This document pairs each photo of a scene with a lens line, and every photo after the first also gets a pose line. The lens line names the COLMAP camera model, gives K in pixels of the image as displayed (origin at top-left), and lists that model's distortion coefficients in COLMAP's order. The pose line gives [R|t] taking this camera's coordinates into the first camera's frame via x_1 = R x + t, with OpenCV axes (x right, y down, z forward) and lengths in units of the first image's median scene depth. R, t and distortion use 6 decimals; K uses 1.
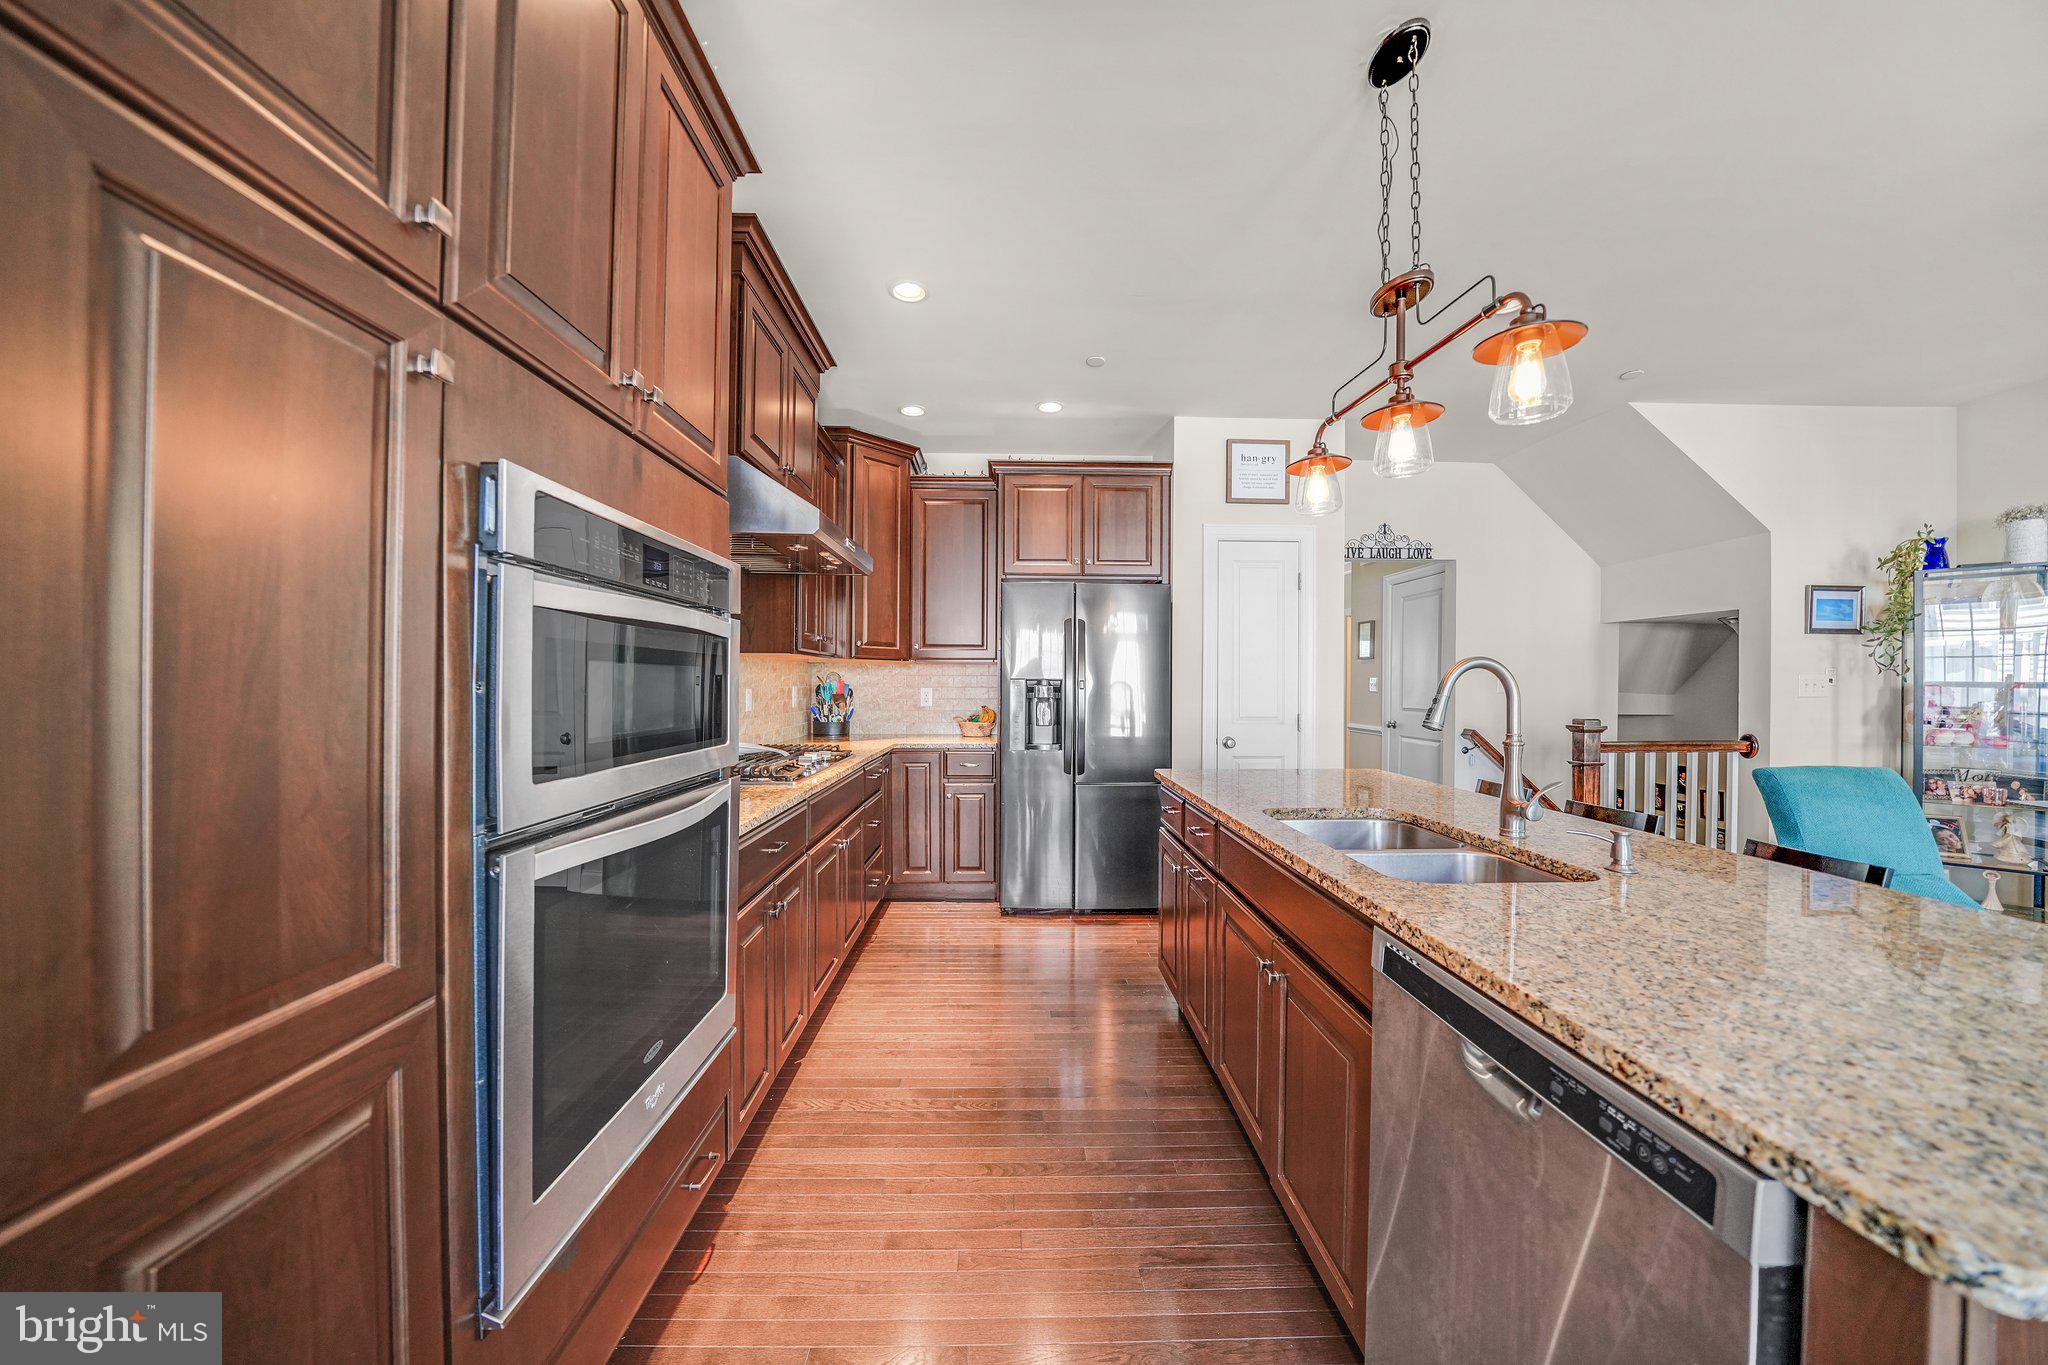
lens RADIAL K [[707.2, 0, 1024.0], [0, 707.2, 682.5], [0, 0, 1]] dist [-0.029130, -0.000007]
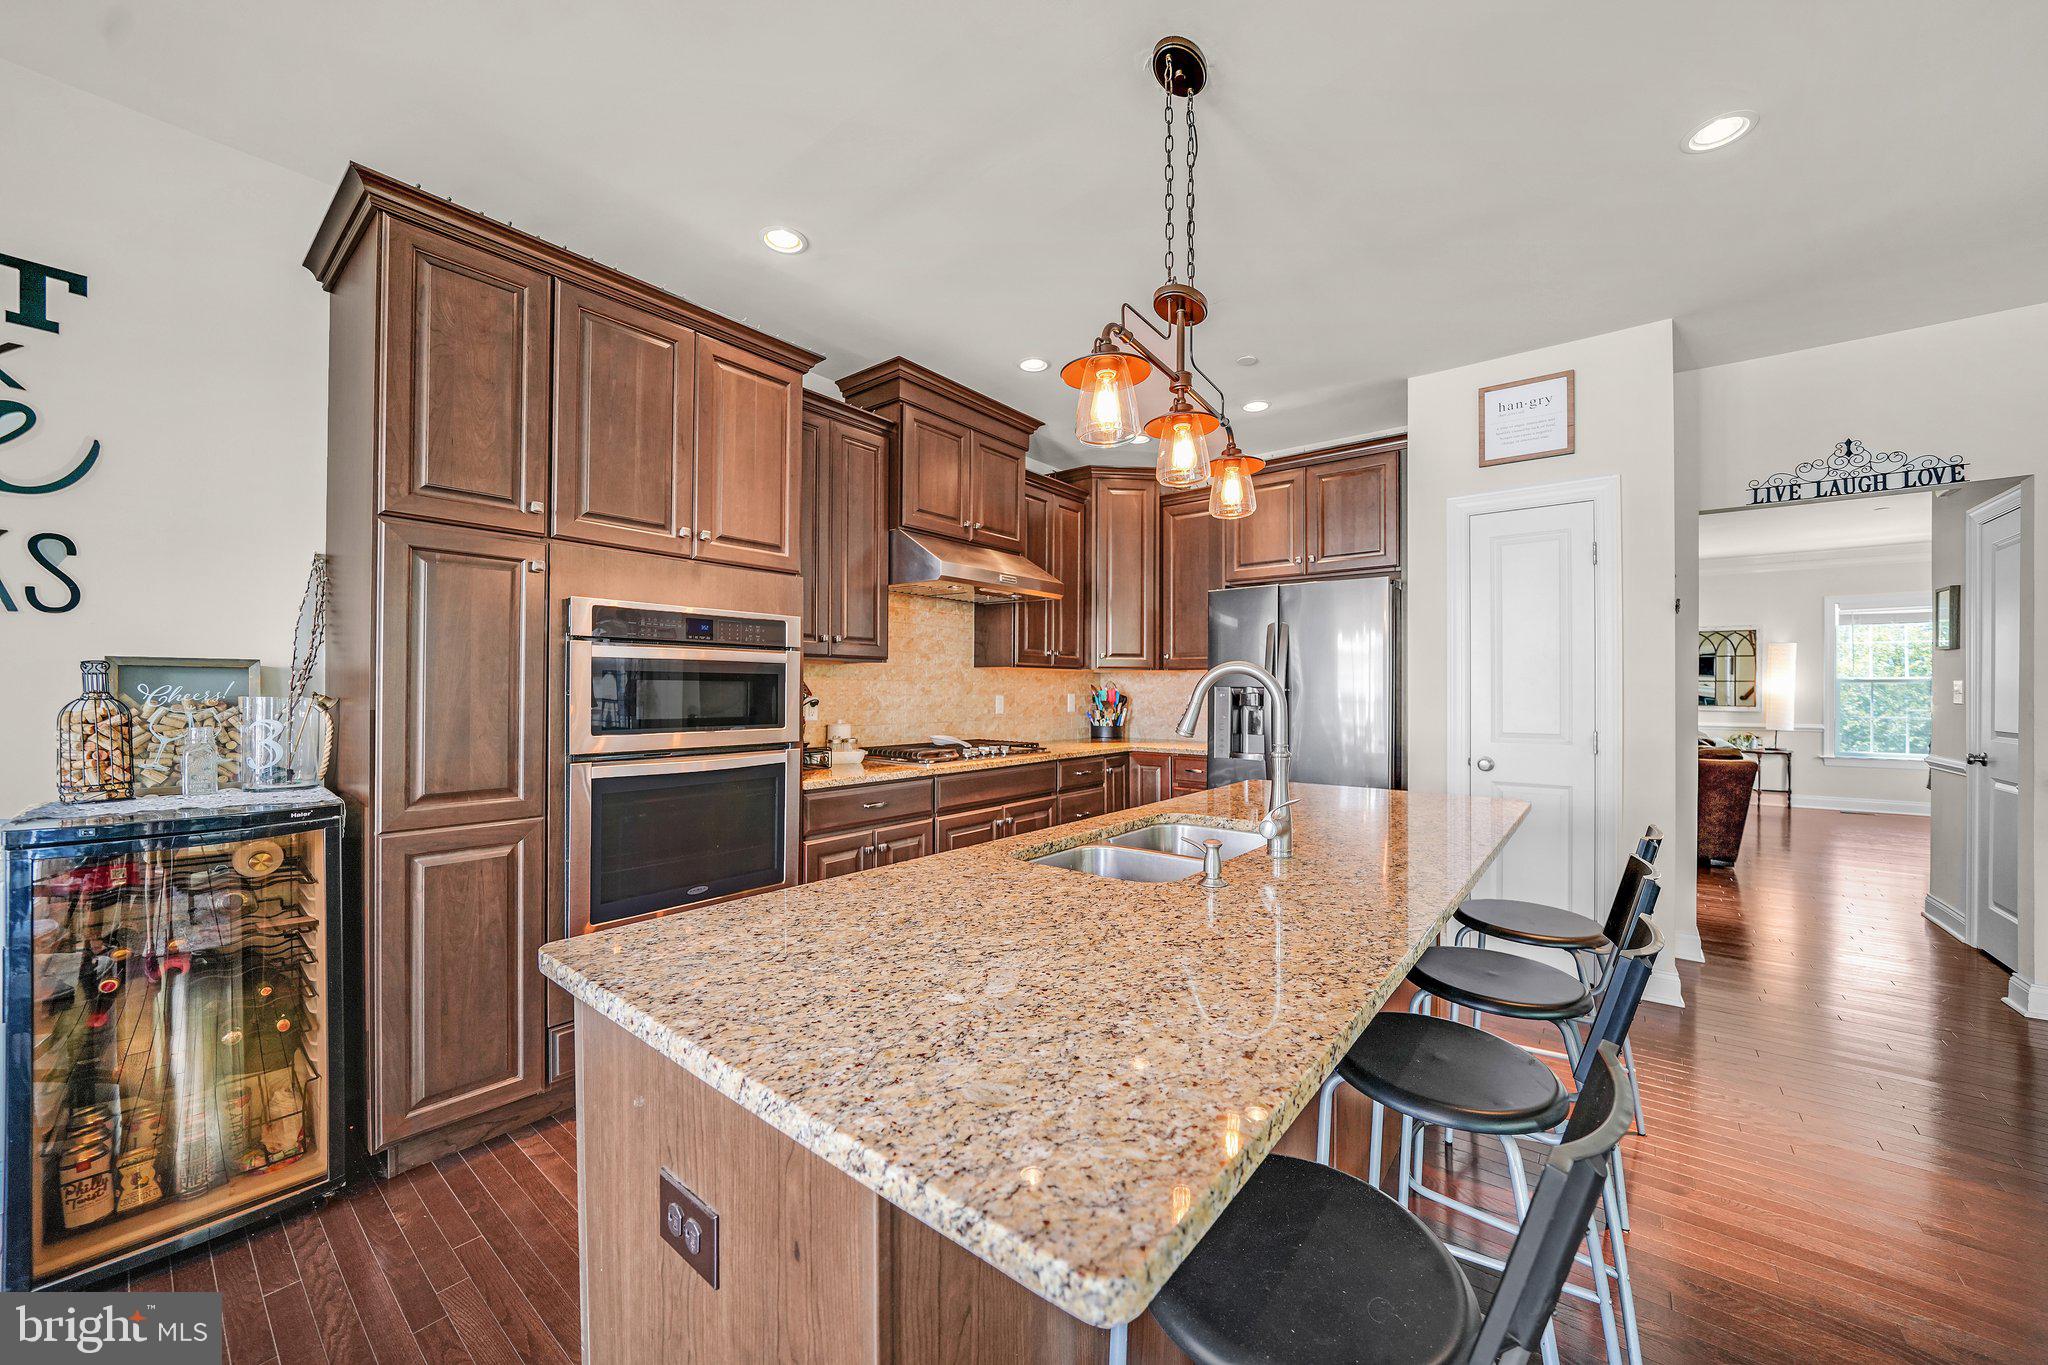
lens RADIAL K [[747.9, 0, 1024.0], [0, 747.9, 682.5], [0, 0, 1]] dist [-0.014090, 0.000044]
pose [[0.766816, -0.009073, -0.641803, 0.432903], [0.002033, 0.999929, -0.011707, 0.001035], [0.641863, 0.007673, 0.766781, 0.009853]]
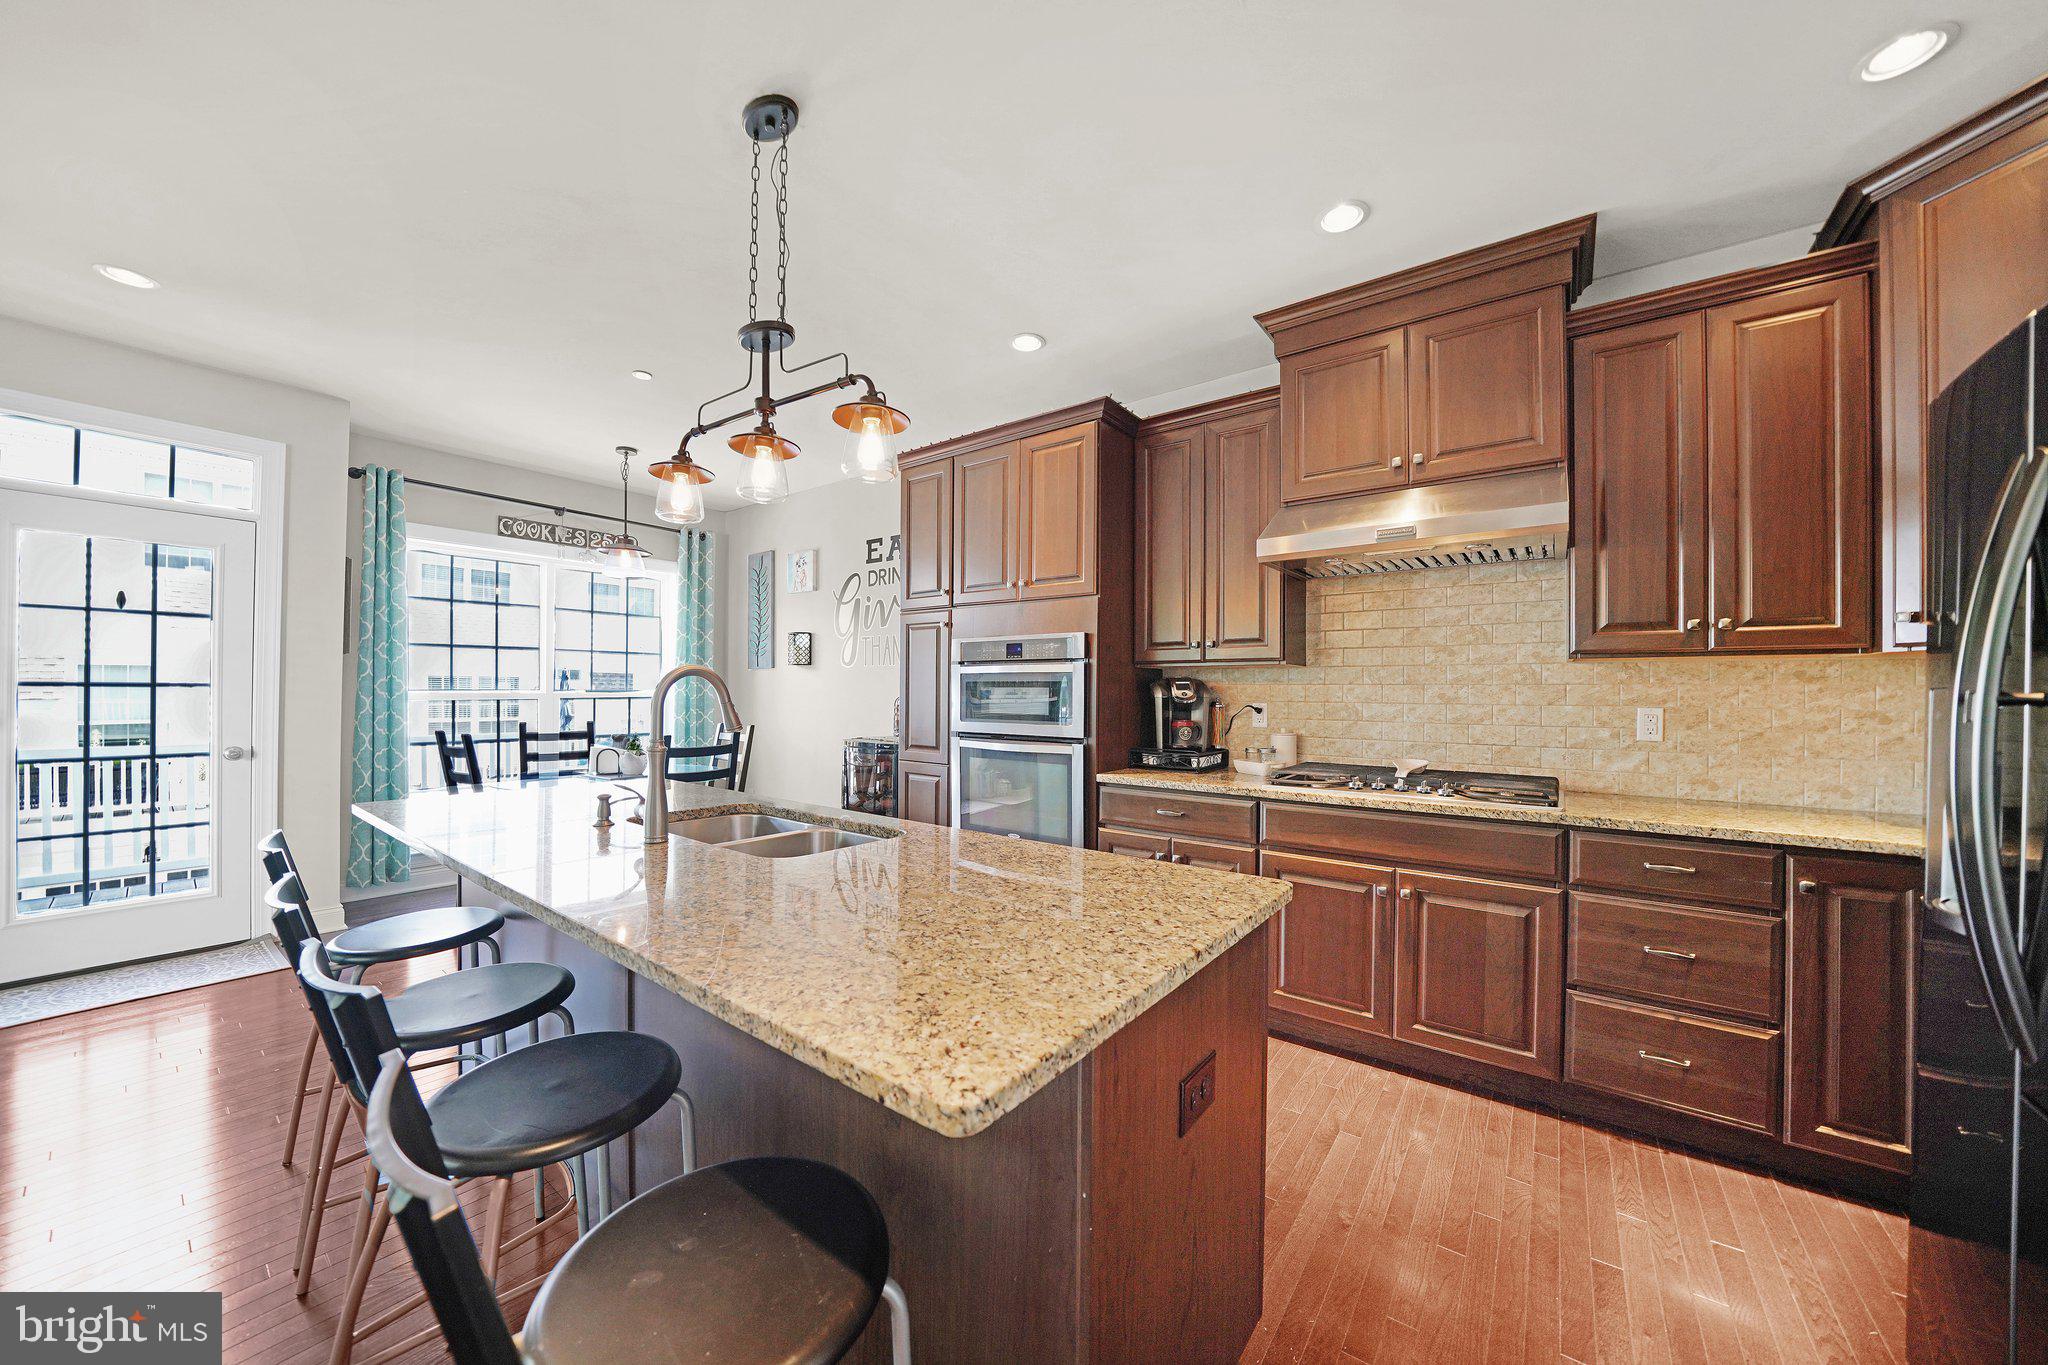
lens RADIAL K [[715.5, 0, 1028.3], [0, 715.5, 686.6], [0, 0, 1]] dist [-0.016111, 0.000184]
pose [[-0.613682, -0.019327, -0.789317, 0.475084], [-0.010513, 0.999812, -0.016307, 0.004271], [0.789483, -0.001709, -0.613770, 0.822220]]
